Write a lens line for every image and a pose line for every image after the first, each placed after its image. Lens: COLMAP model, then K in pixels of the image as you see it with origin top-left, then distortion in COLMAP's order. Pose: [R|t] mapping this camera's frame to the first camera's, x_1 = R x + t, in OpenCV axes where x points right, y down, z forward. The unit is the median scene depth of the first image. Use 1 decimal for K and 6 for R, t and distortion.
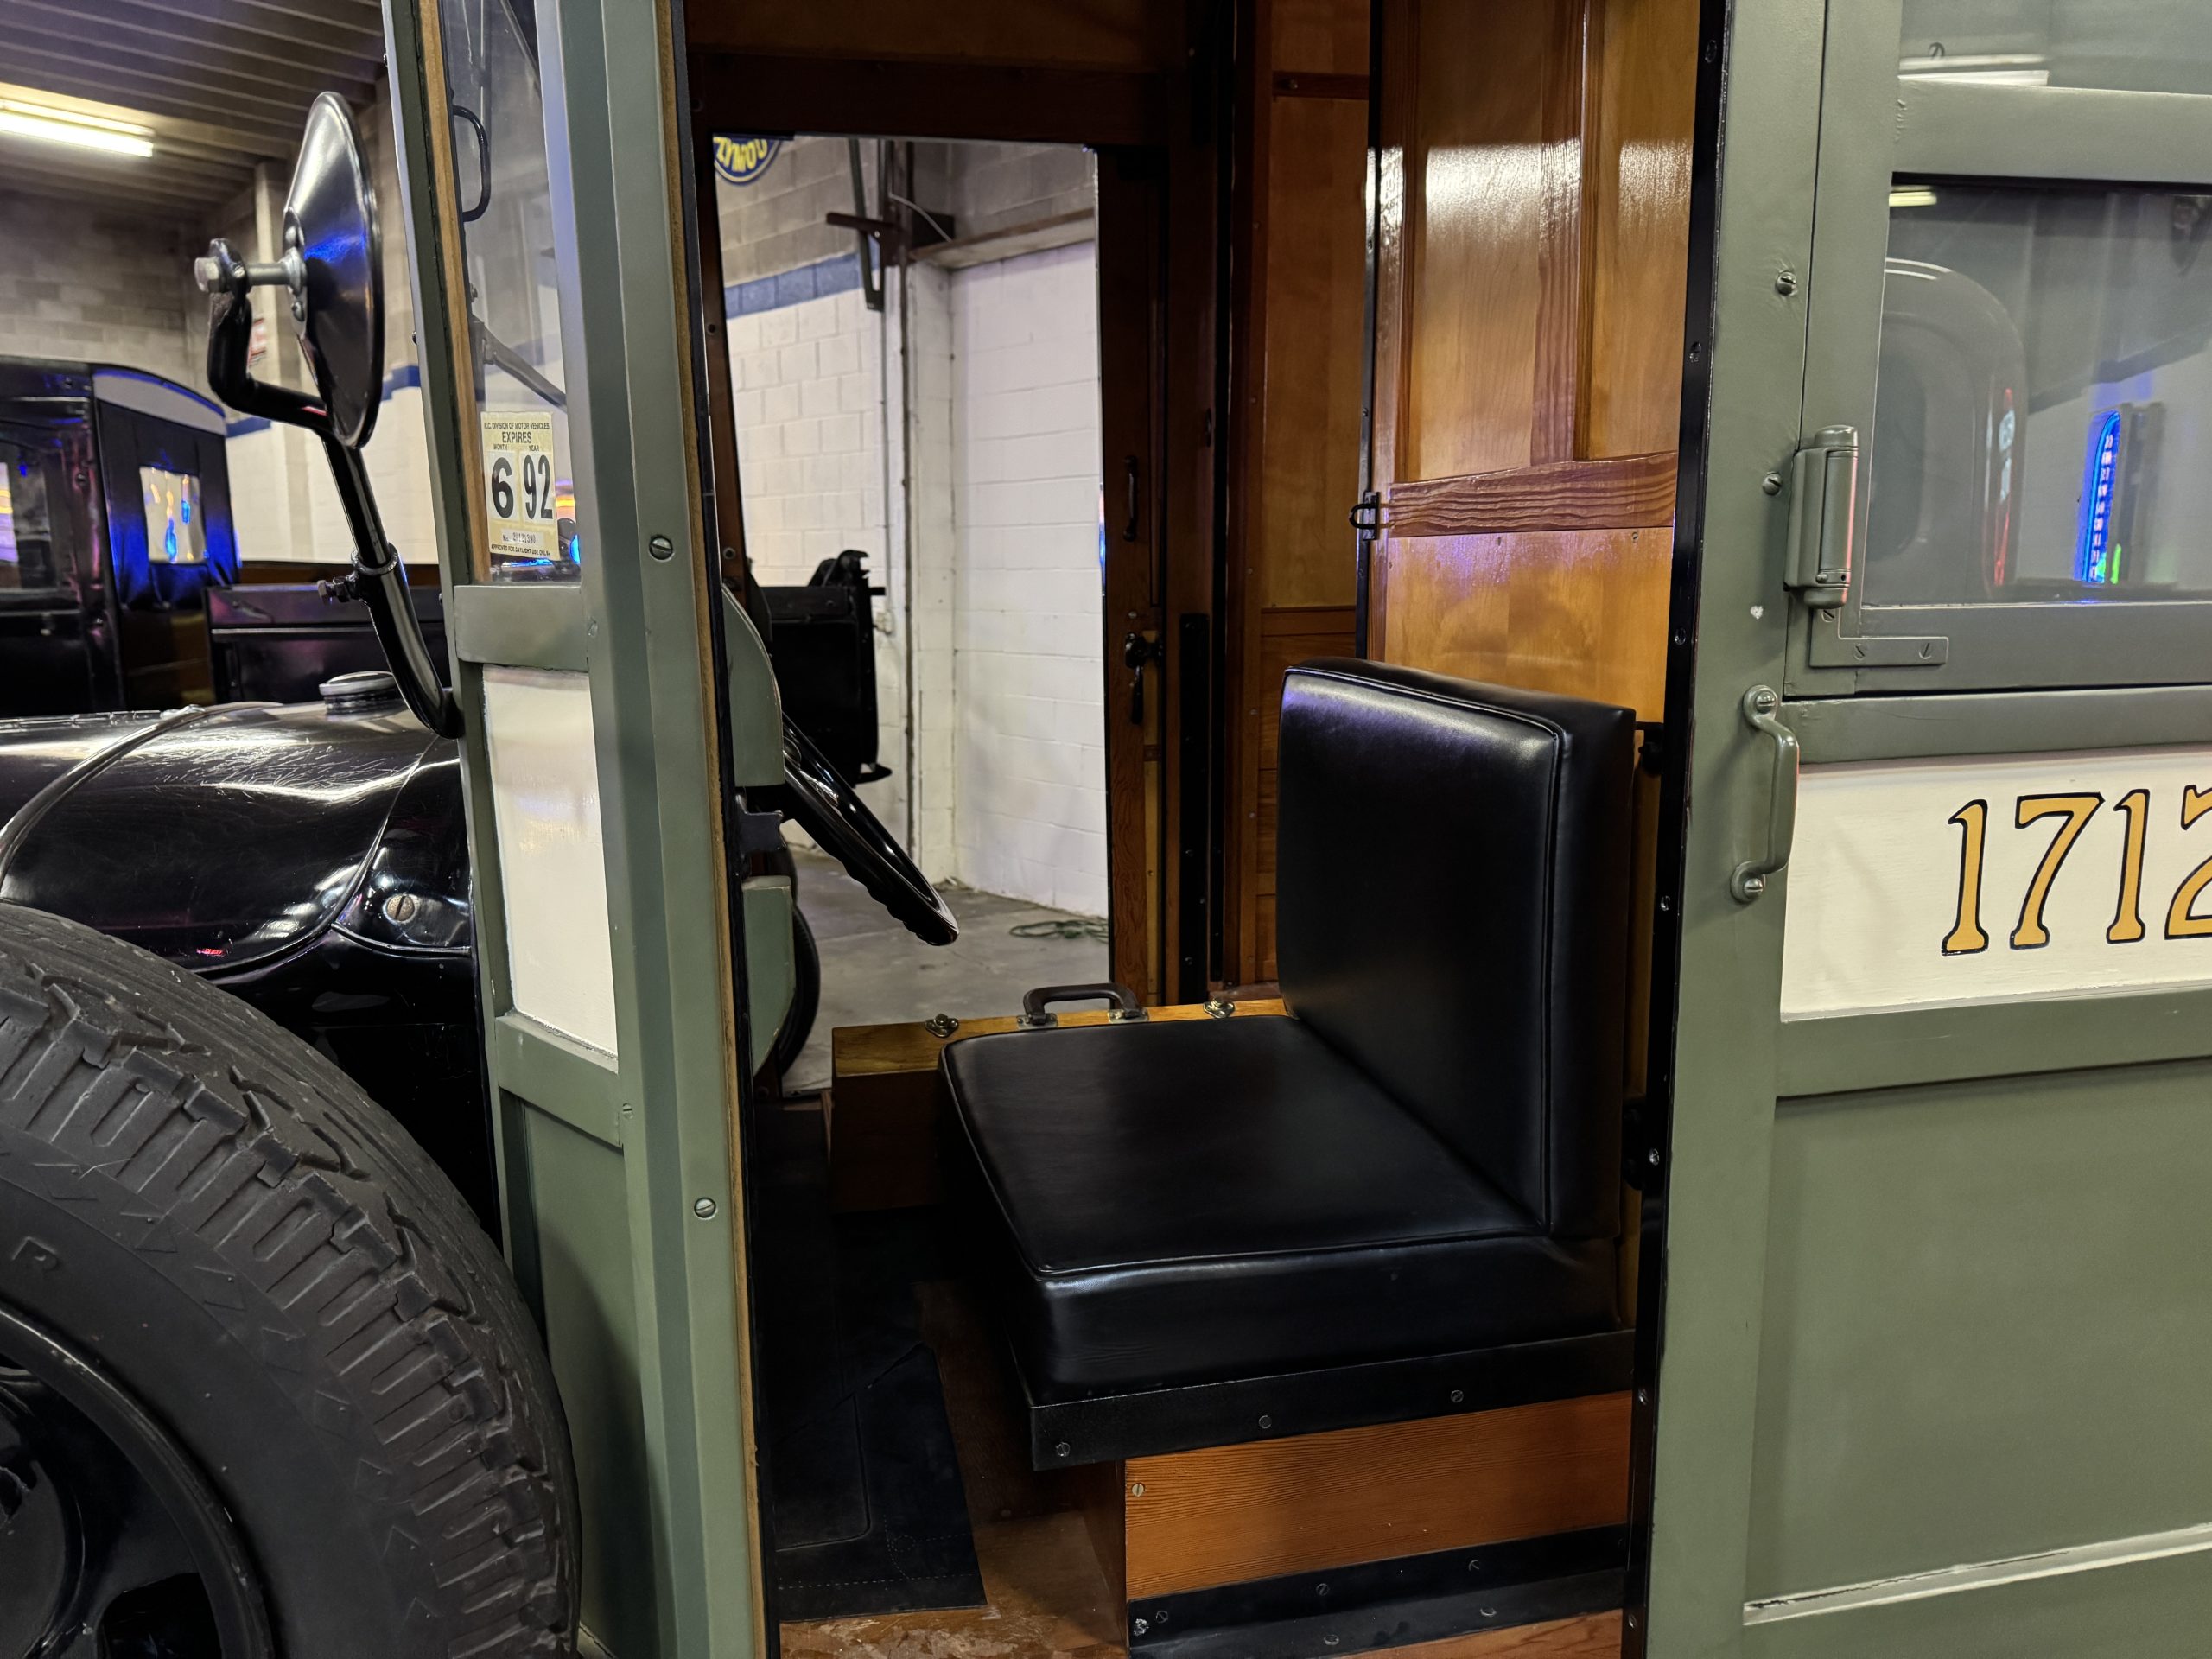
lens RADIAL K [[1589.8, 0, 1092.9], [0, 1589.8, 841.0], [0, 0, 1]] dist [0.029956, -0.039678]
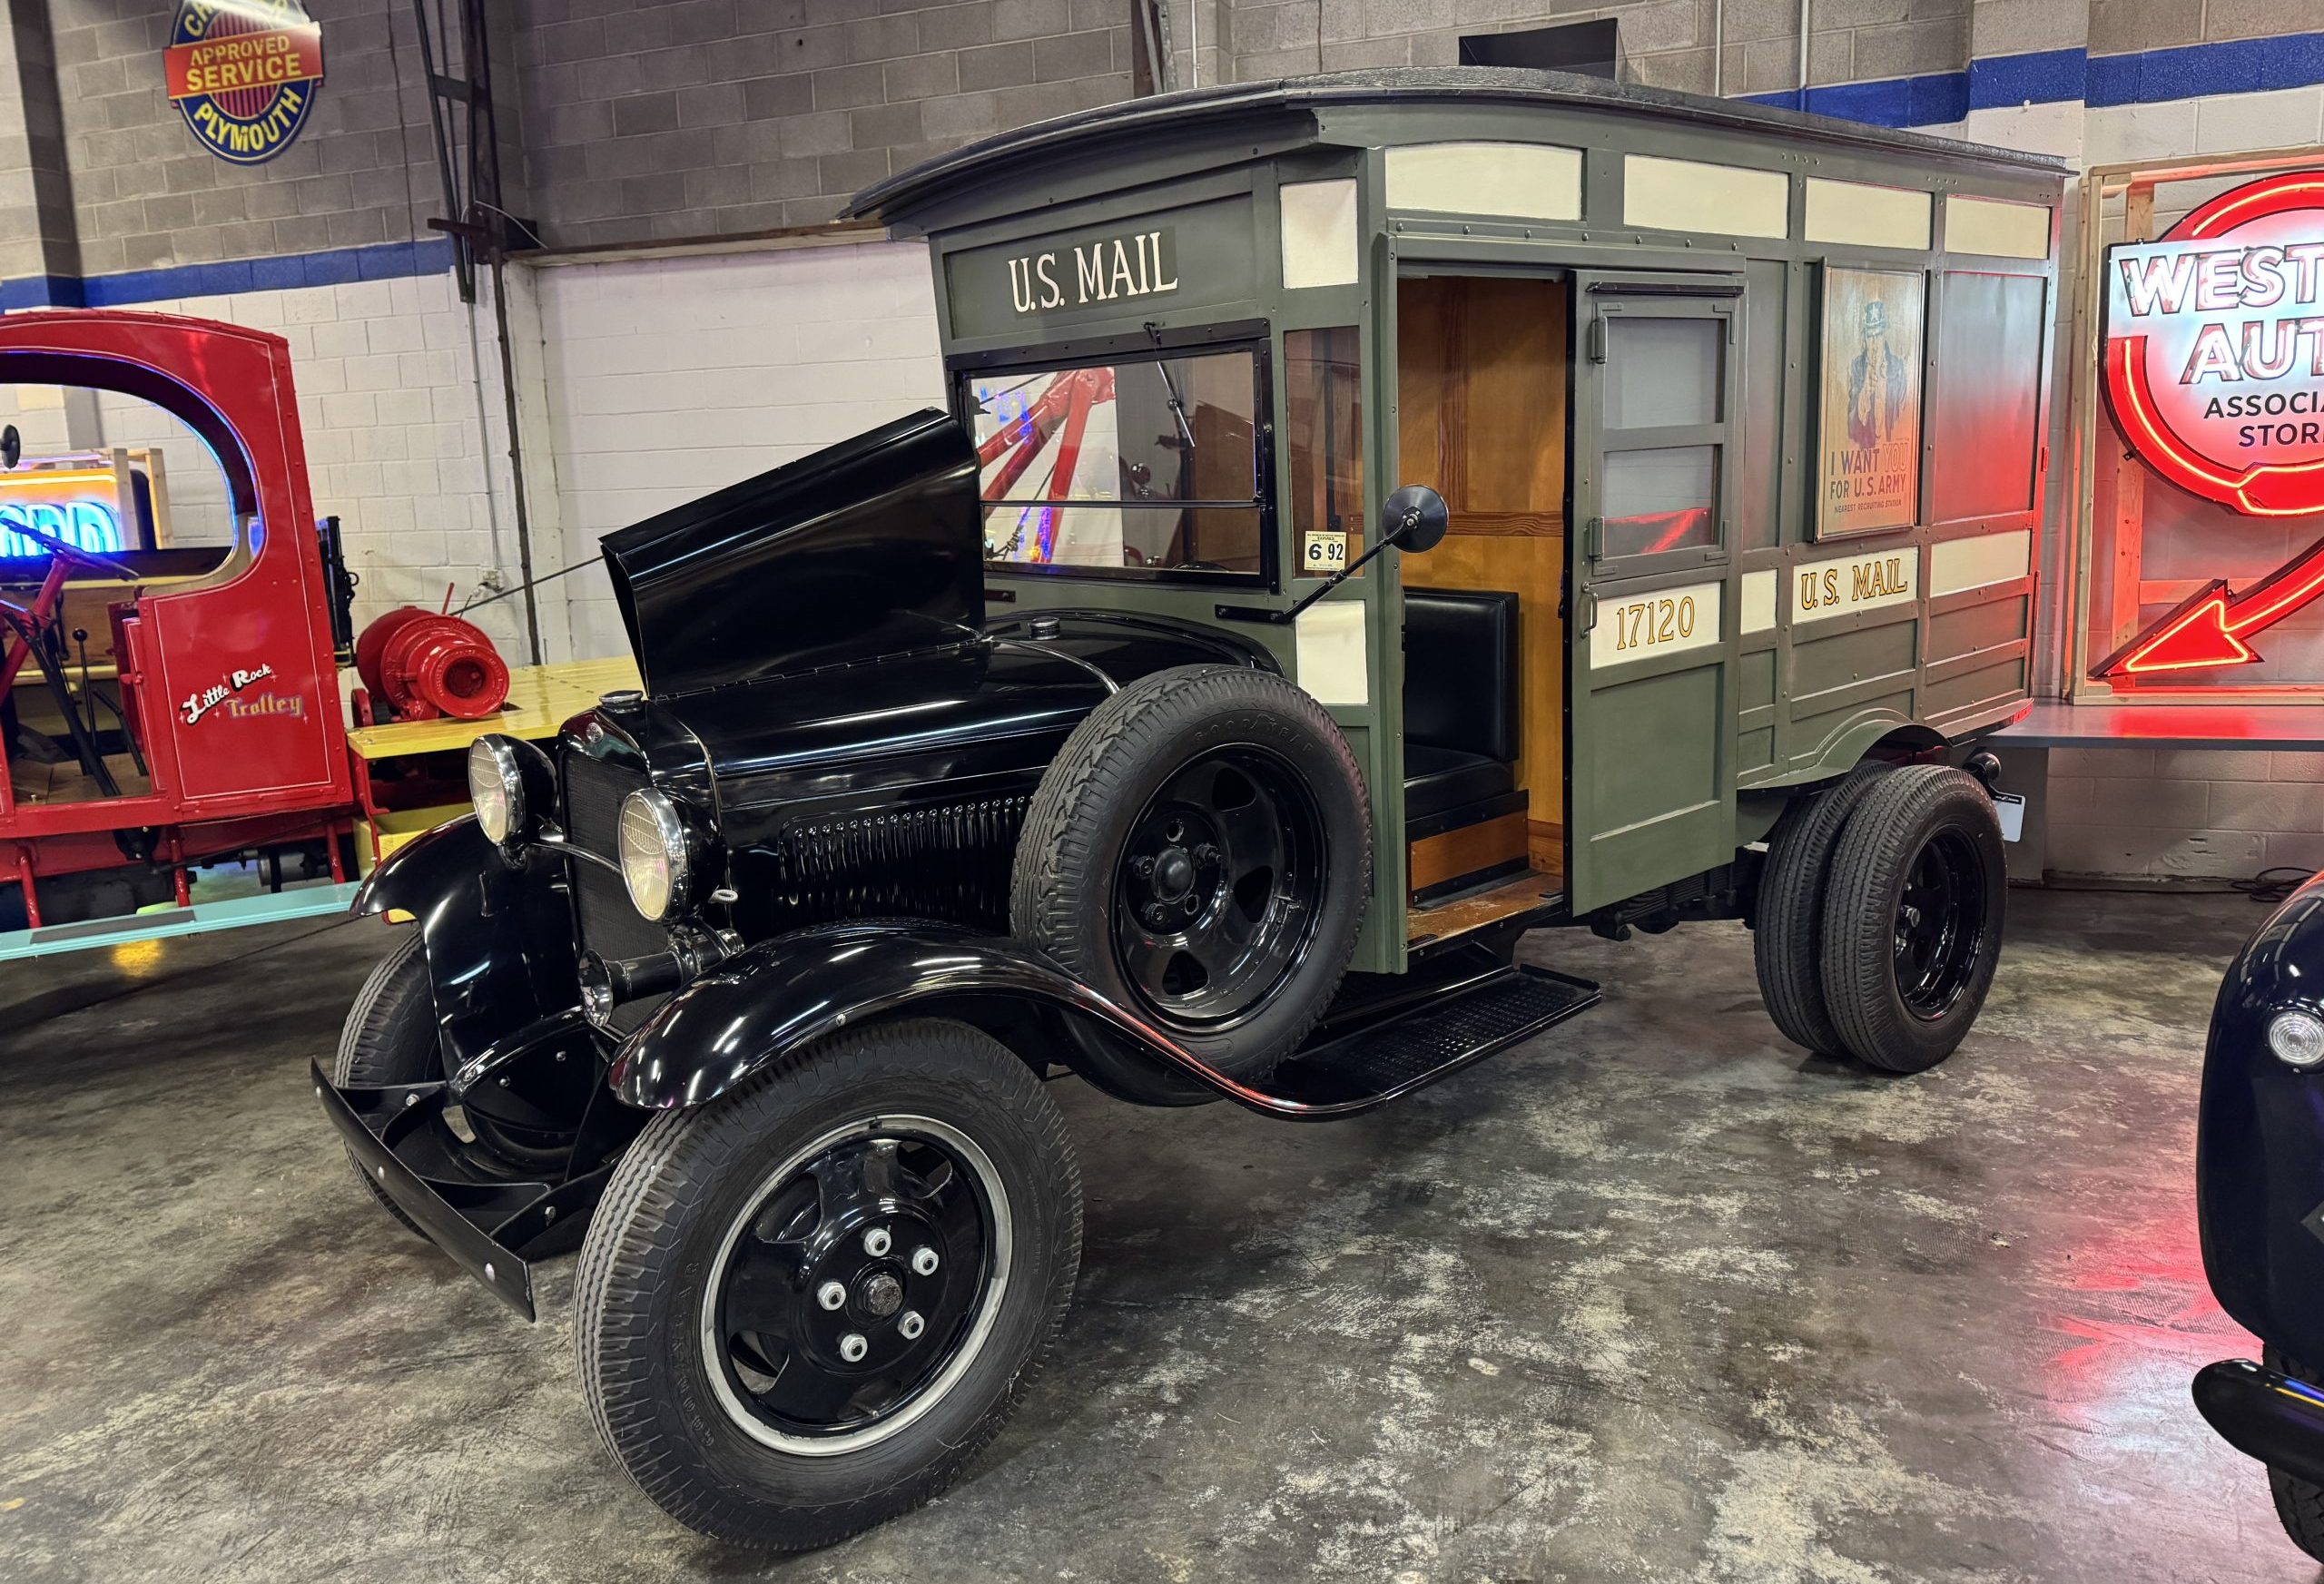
lens RADIAL K [[1684.1, 0, 1156.8], [0, 1684.1, 778.5], [0, 0, 1]] dist [0.022284, -0.034496]
pose [[0.878889, -0.118317, 0.462120, -1.792970], [0.116224, 0.992671, 0.033112, 0.090064], [-0.462651, 0.024608, 0.886199, -1.570915]]
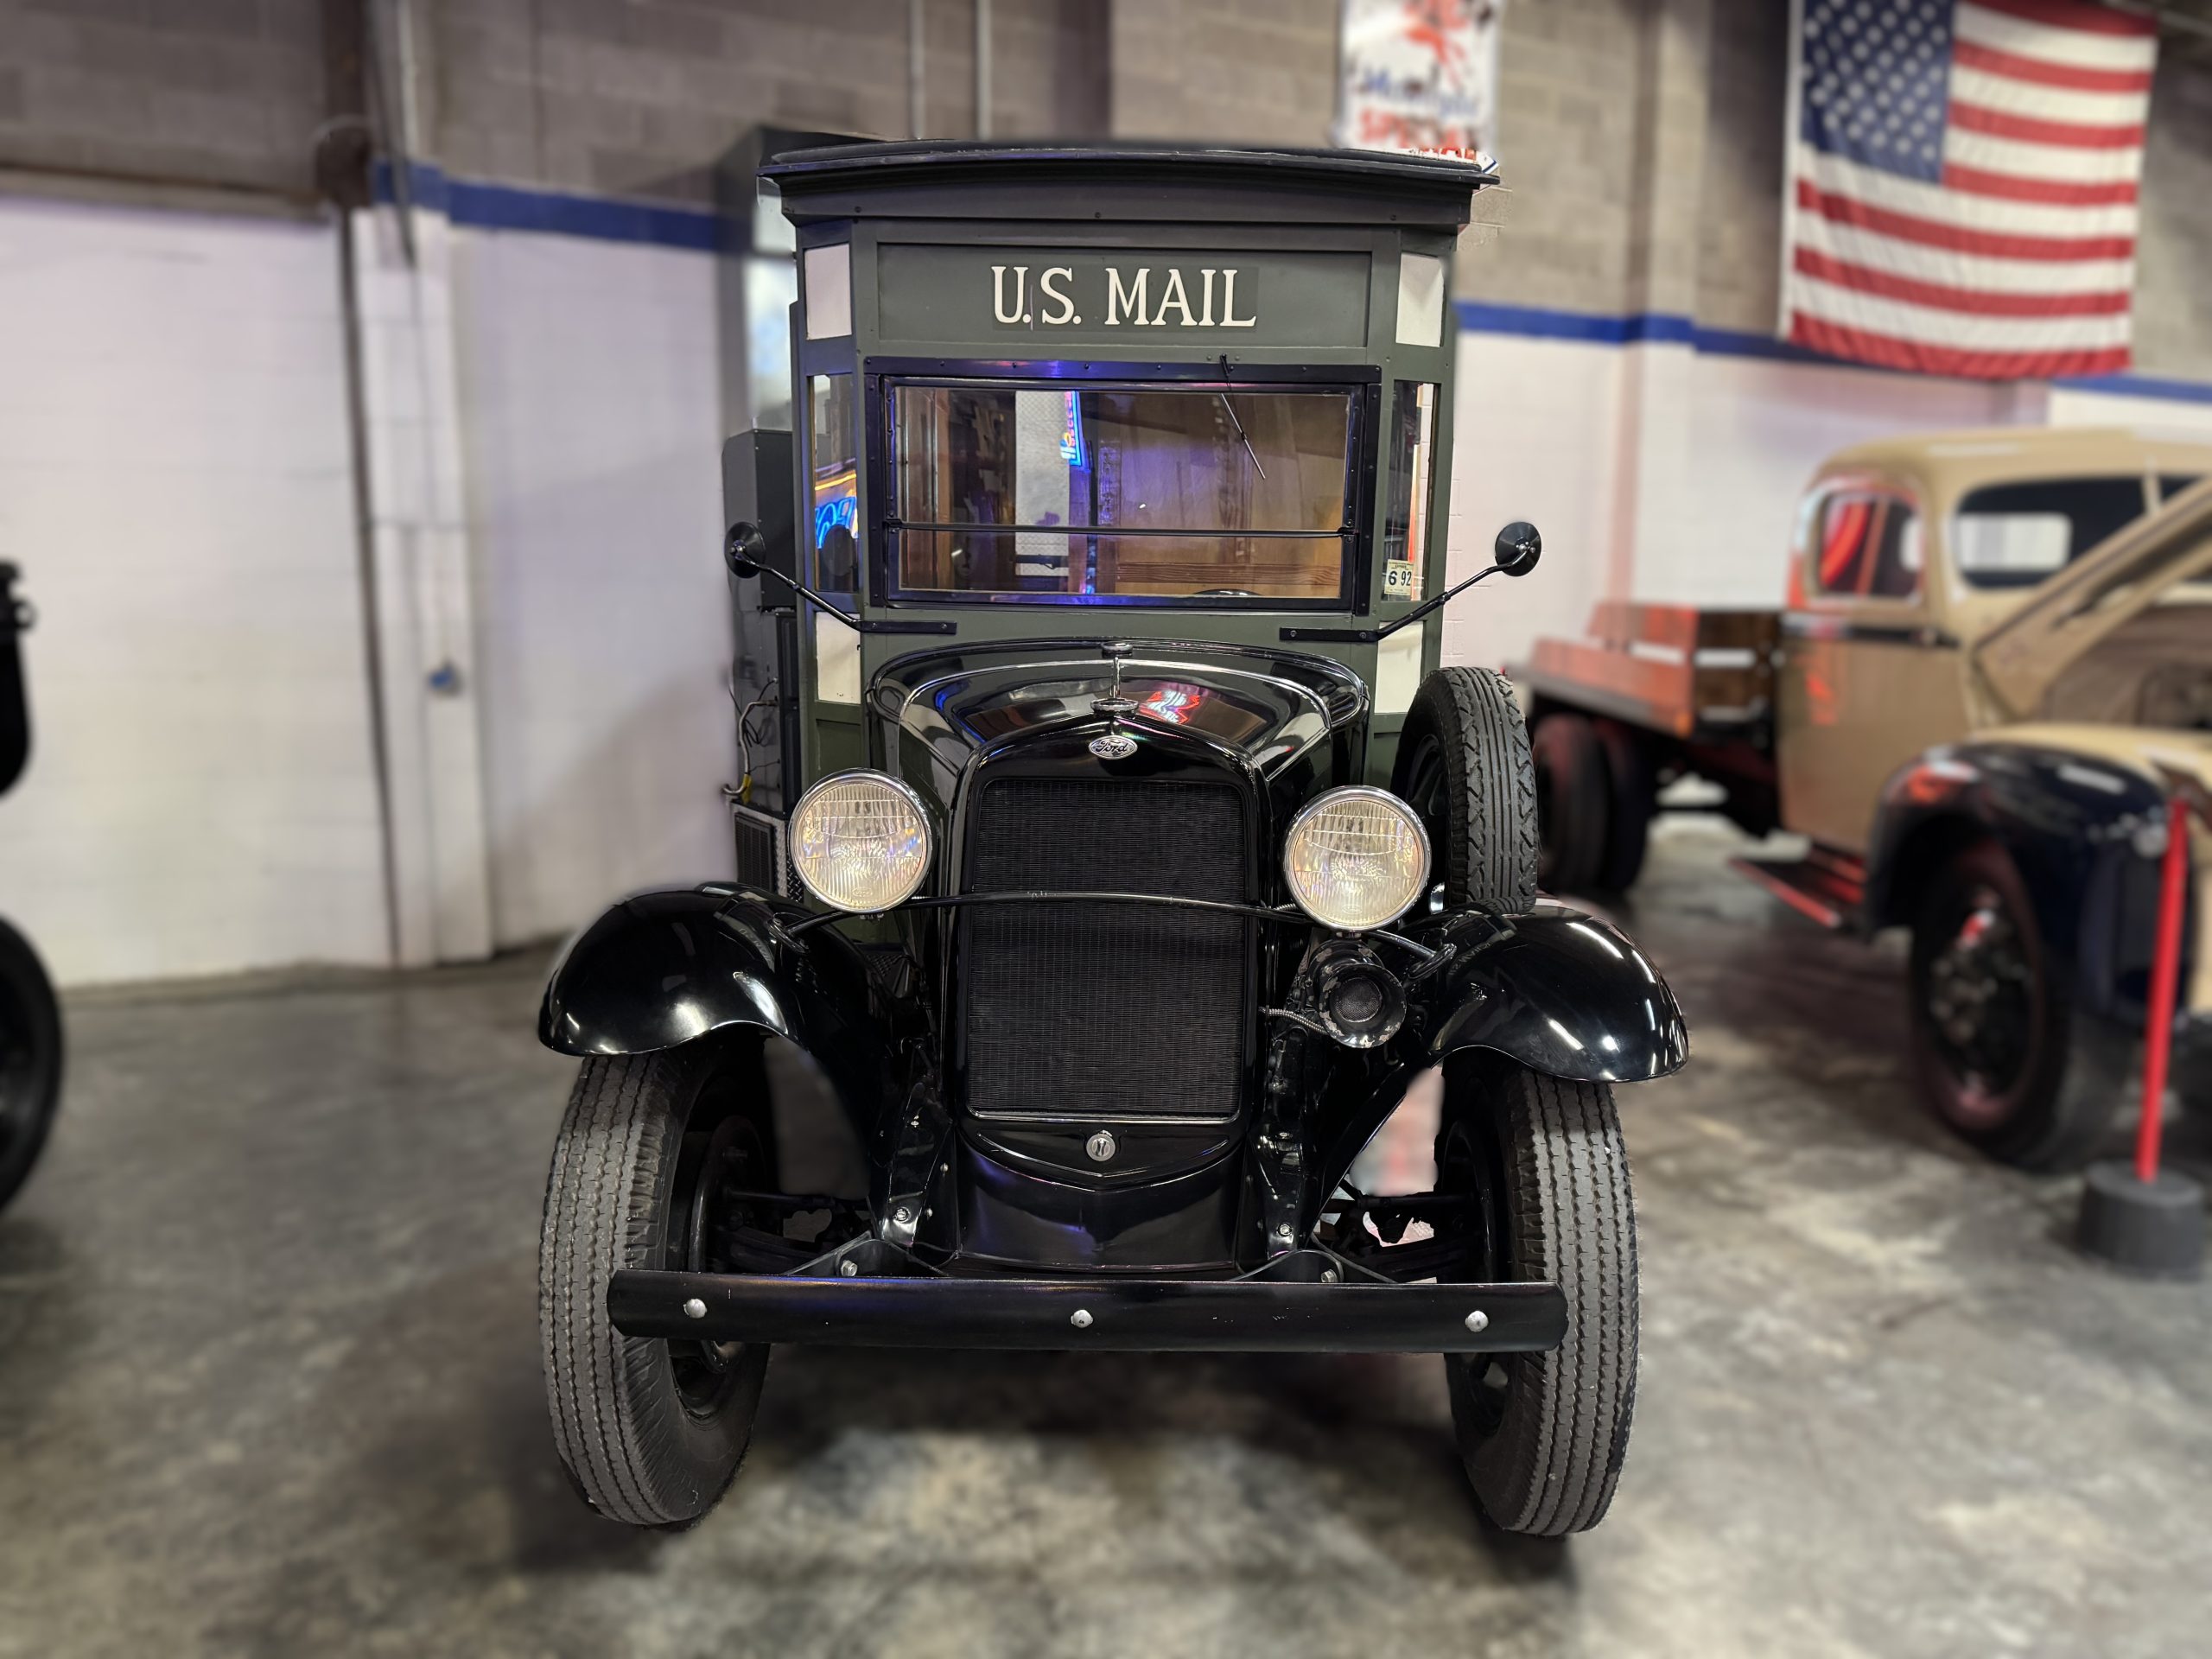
lens RADIAL K [[1589.8, 0, 1111.9], [0, 1589.8, 834.7], [0, 0, 1]] dist [0.029956, -0.039678]
pose [[0.207056, -0.129132, 0.969770, -3.231576], [0.155771, 0.982957, 0.097629, -0.053253], [-0.965848, 0.130848, 0.223642, 0.571334]]
